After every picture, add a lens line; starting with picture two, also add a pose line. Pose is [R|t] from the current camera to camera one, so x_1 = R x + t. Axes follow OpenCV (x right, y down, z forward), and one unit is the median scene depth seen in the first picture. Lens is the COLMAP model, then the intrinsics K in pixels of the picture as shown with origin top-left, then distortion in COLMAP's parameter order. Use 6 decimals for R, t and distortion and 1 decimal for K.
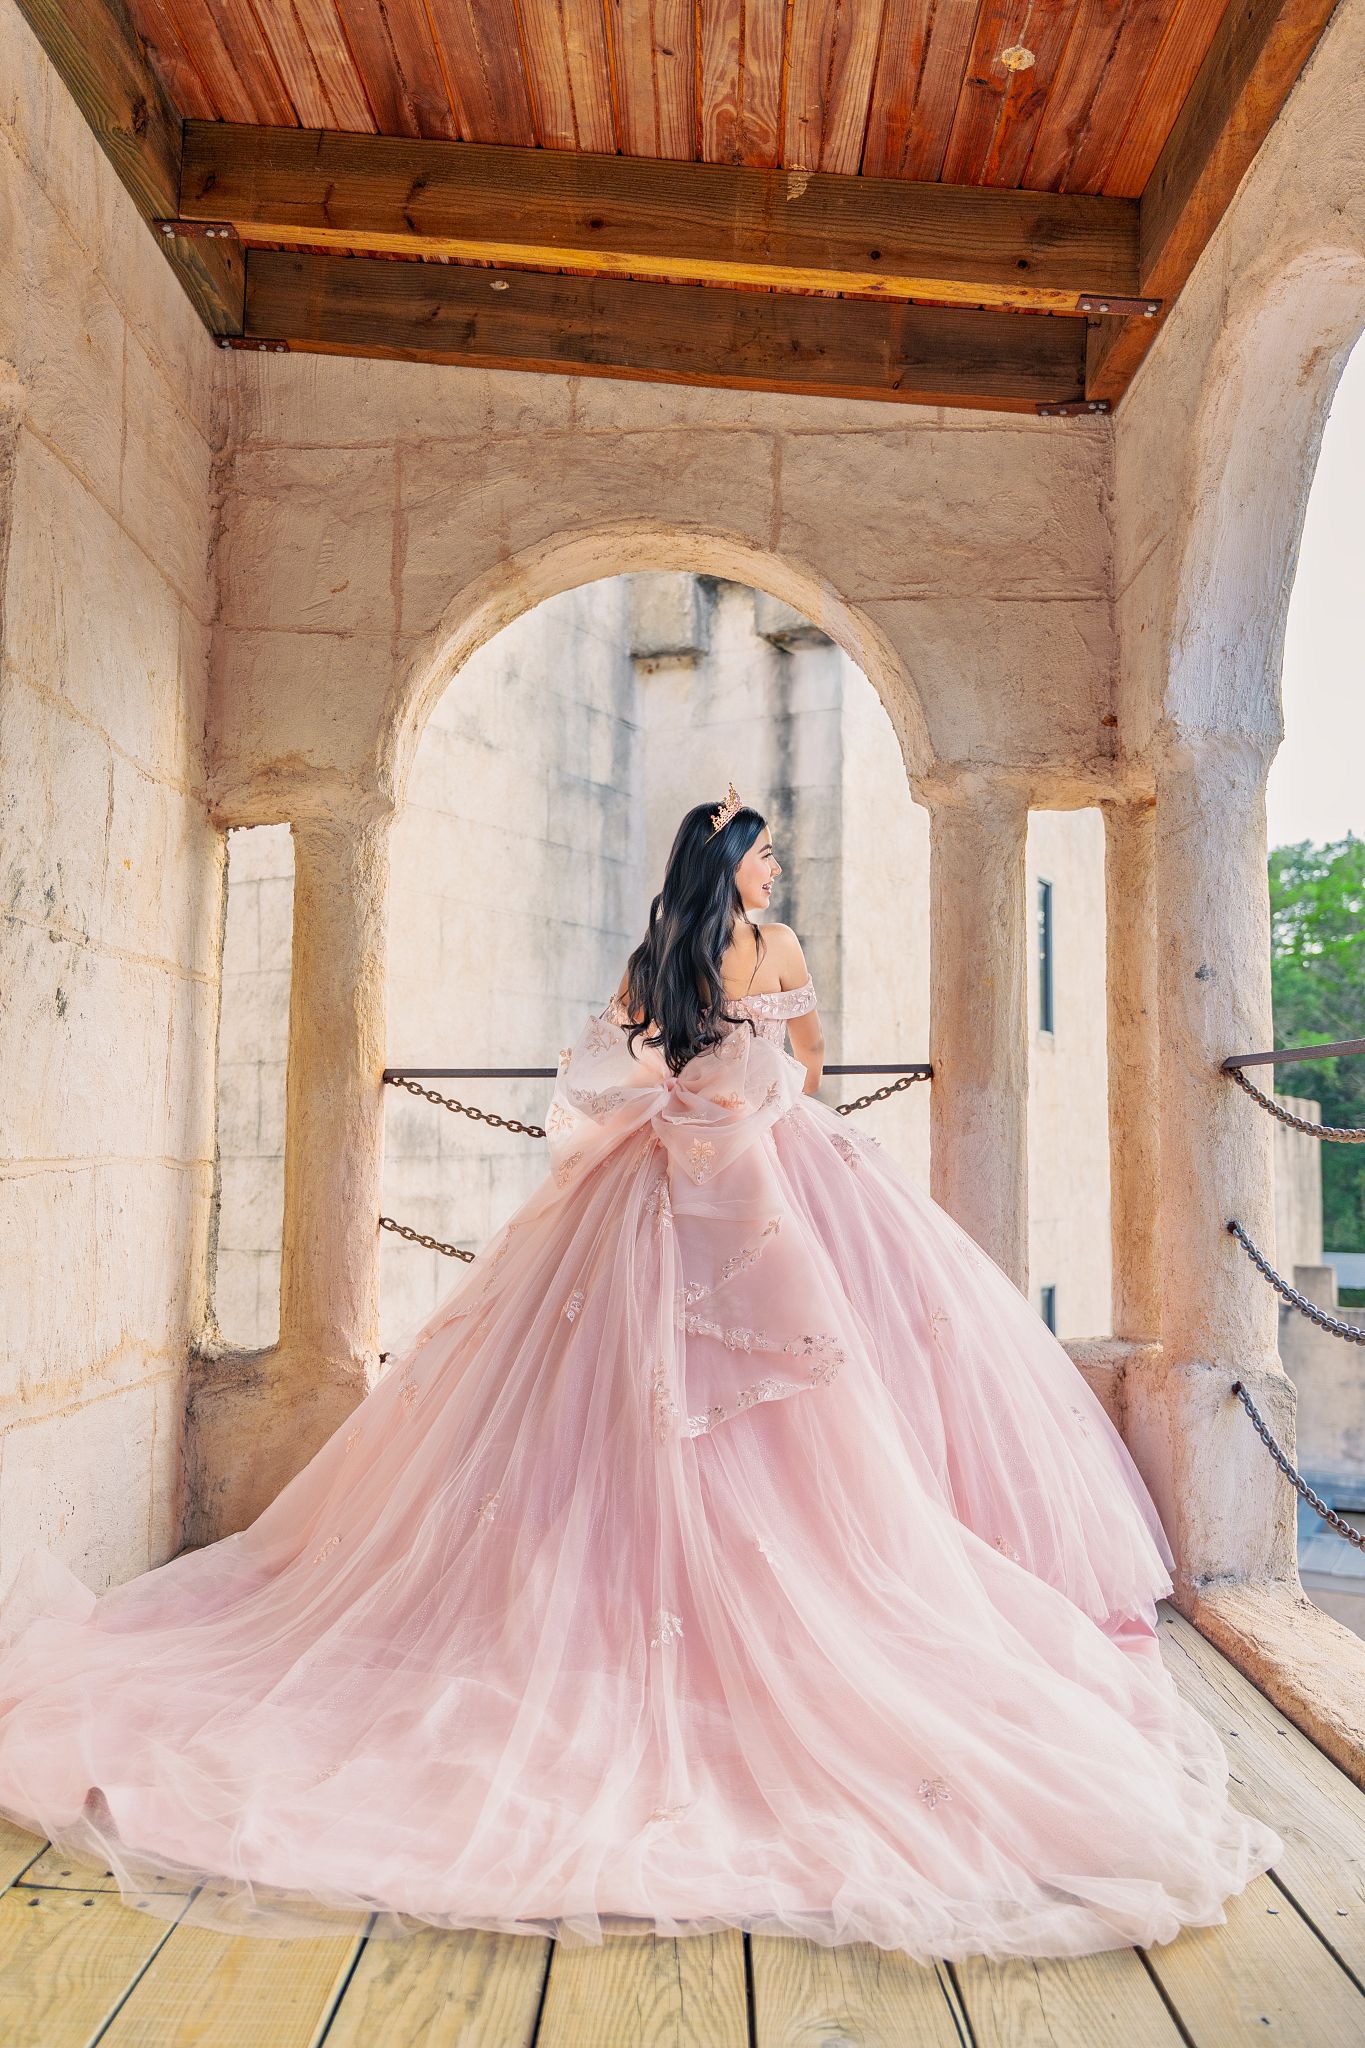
lens RADIAL K [[1708.8, 0, 682.5], [0, 1708.8, 1024.0], [0, 0, 1]] dist [-0.047175, 0.001998]
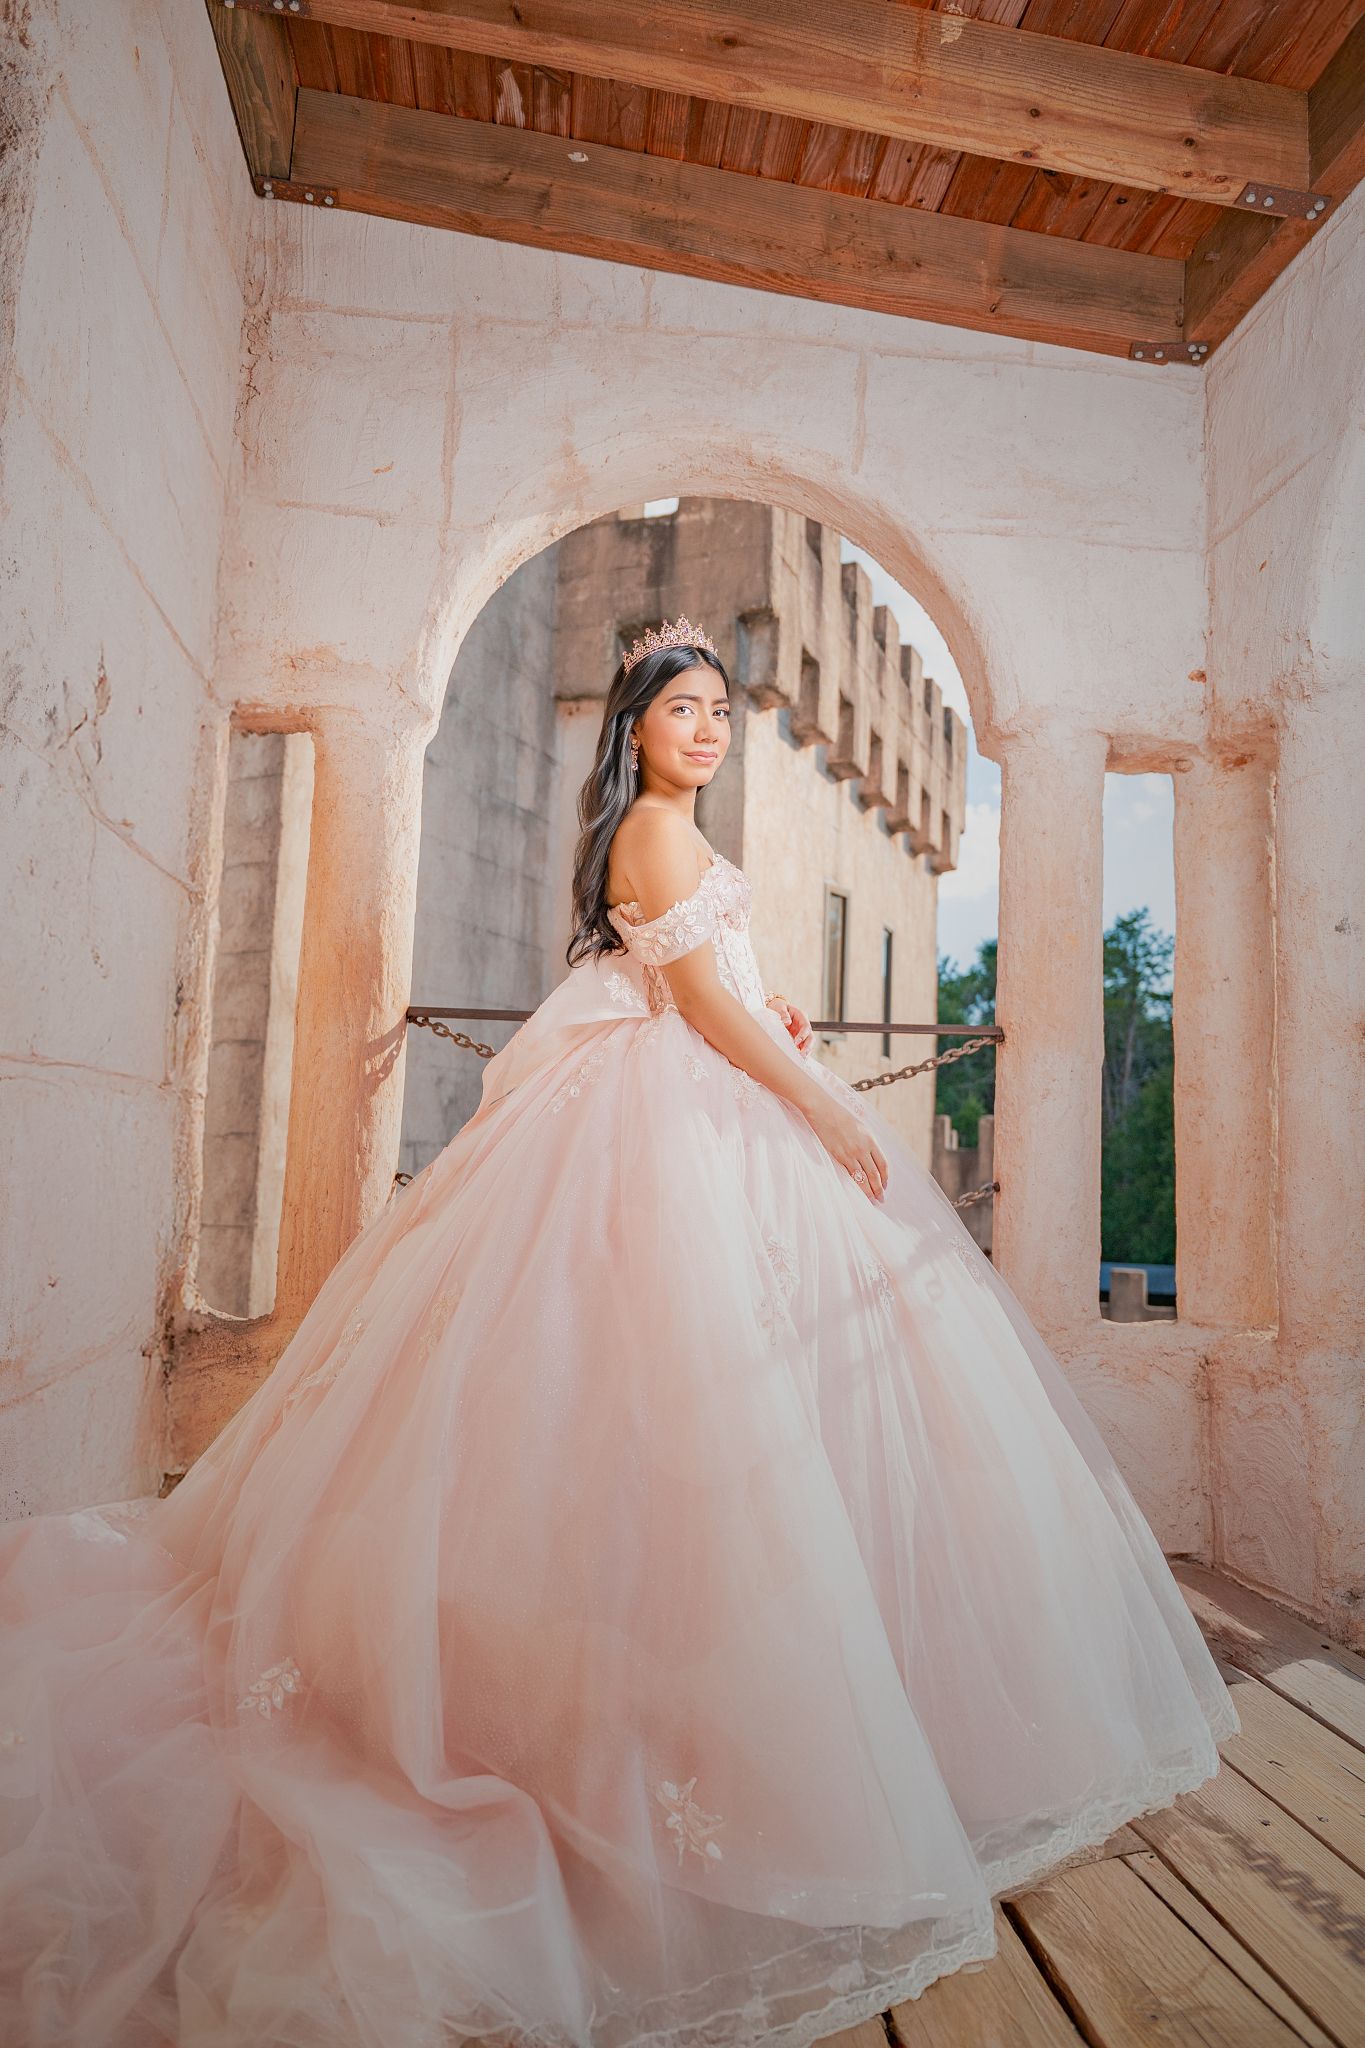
lens RADIAL K [[1396.0, 0, 682.5], [0, 1396.0, 1024.0], [0, 0, 1]] dist [-0.030043, -0.002306]
pose [[0.992330, 0.042923, 0.115929, -0.116816], [-0.039748, 0.998772, -0.029560, 0.051614], [-0.117056, 0.024725, 0.992818, 0.260167]]
